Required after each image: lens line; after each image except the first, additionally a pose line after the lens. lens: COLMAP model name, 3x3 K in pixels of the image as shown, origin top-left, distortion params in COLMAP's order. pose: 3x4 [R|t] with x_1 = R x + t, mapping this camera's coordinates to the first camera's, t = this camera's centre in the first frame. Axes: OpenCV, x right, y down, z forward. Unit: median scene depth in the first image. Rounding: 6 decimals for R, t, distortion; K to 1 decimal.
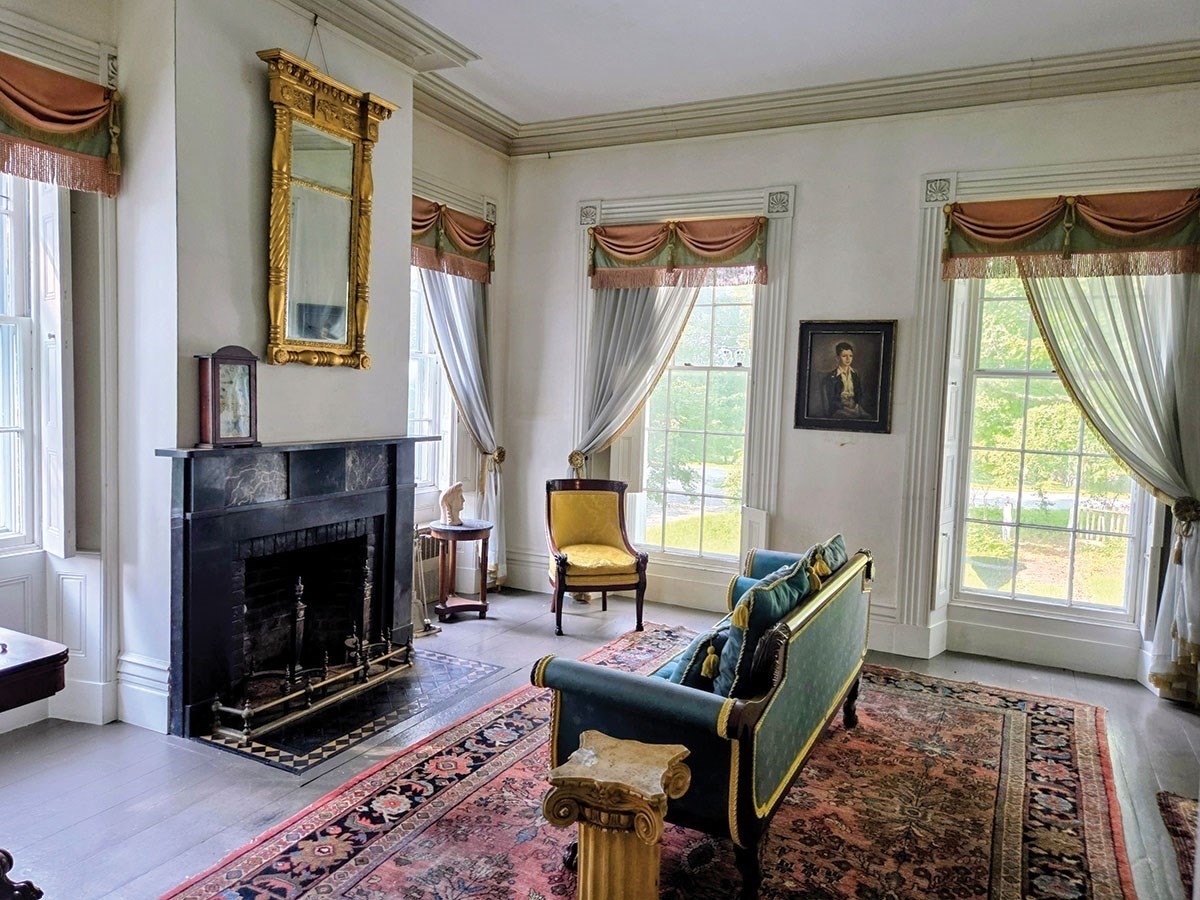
lens RADIAL K [[836.6, 0, 604.5], [0, 836.6, 453.9], [0, 0, 1]] dist [0.065898, -0.055764]
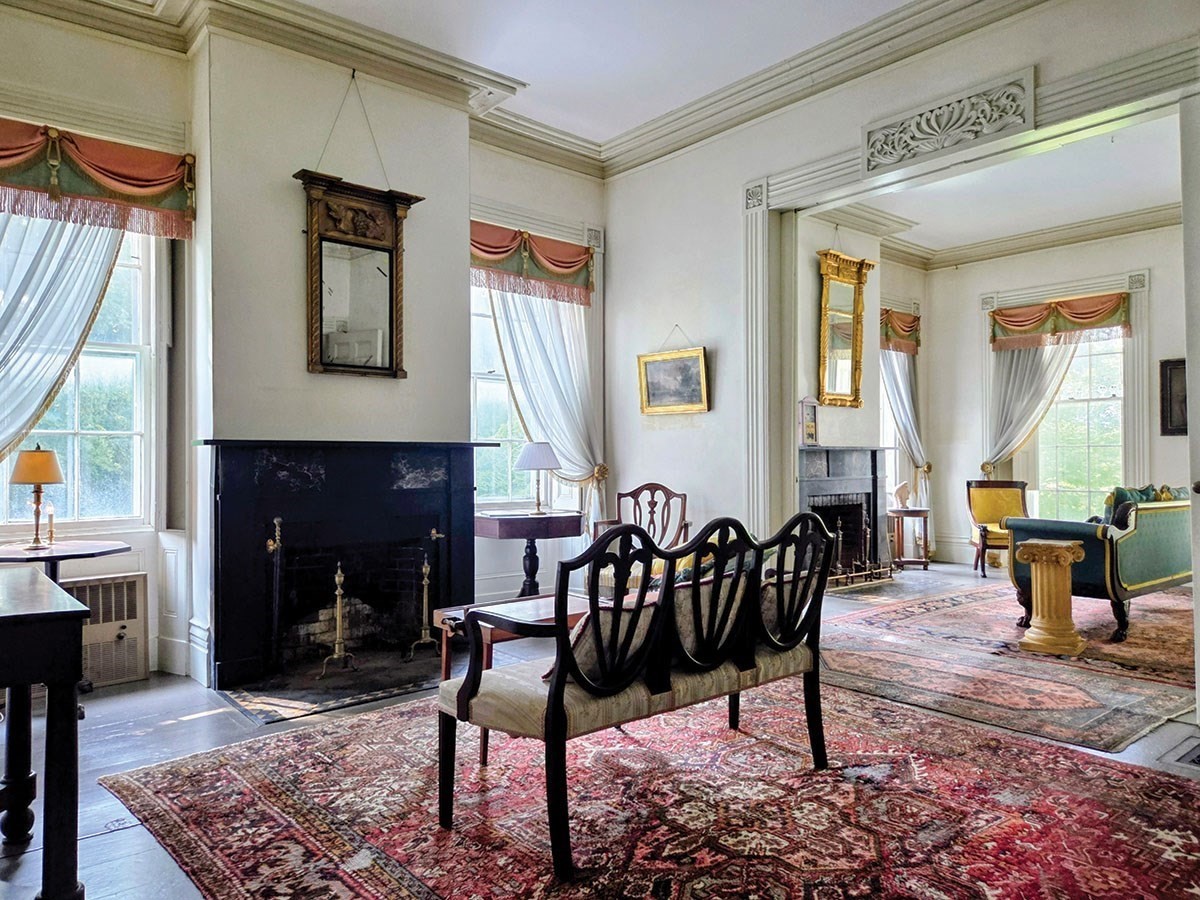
lens RADIAL K [[836.6, 0, 604.5], [0, 836.6, 453.9], [0, 0, 1]] dist [0.065898, -0.055764]
pose [[0.919322, -0.041048, -0.391359, -0.071333], [0.004170, 0.995505, -0.094618, 0.125699], [0.393484, 0.085353, 0.915361, -0.646445]]
